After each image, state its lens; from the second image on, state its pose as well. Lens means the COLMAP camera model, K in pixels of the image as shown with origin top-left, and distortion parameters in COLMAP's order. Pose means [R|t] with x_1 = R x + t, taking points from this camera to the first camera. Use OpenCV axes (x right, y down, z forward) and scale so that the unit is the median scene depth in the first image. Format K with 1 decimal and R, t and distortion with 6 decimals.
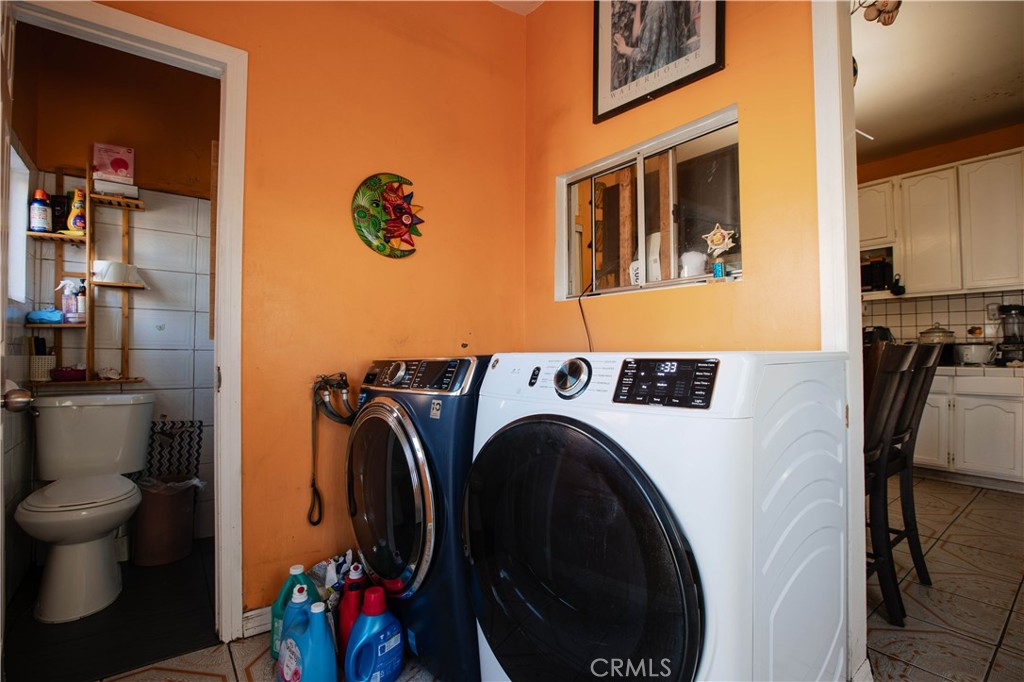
lens RADIAL K [[473.0, 0, 512.8], [0, 473.0, 345.9], [0, 0, 1]] dist [-0.018050, 0.003082]
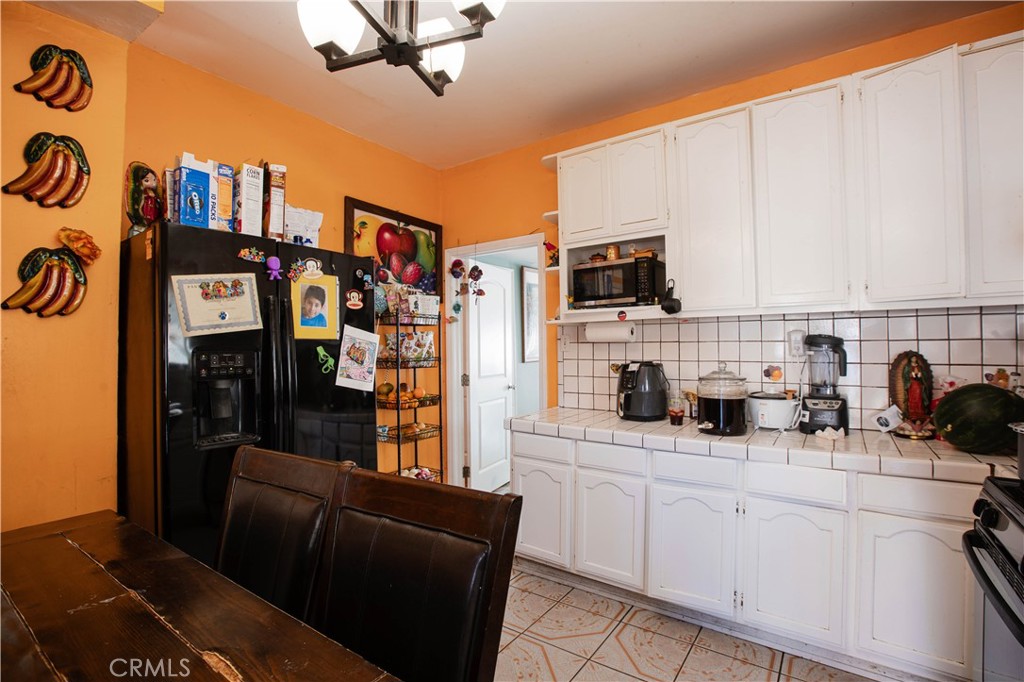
lens RADIAL K [[473.0, 0, 511.9], [0, 473.0, 343.3], [0, 0, 1]] dist [-0.018050, 0.003082]
pose [[0.959022, 0.006066, 0.283268, 0.464477], [-0.004371, 0.999969, -0.006615, -0.066851], [-0.283299, 0.005106, 0.959018, 0.481181]]
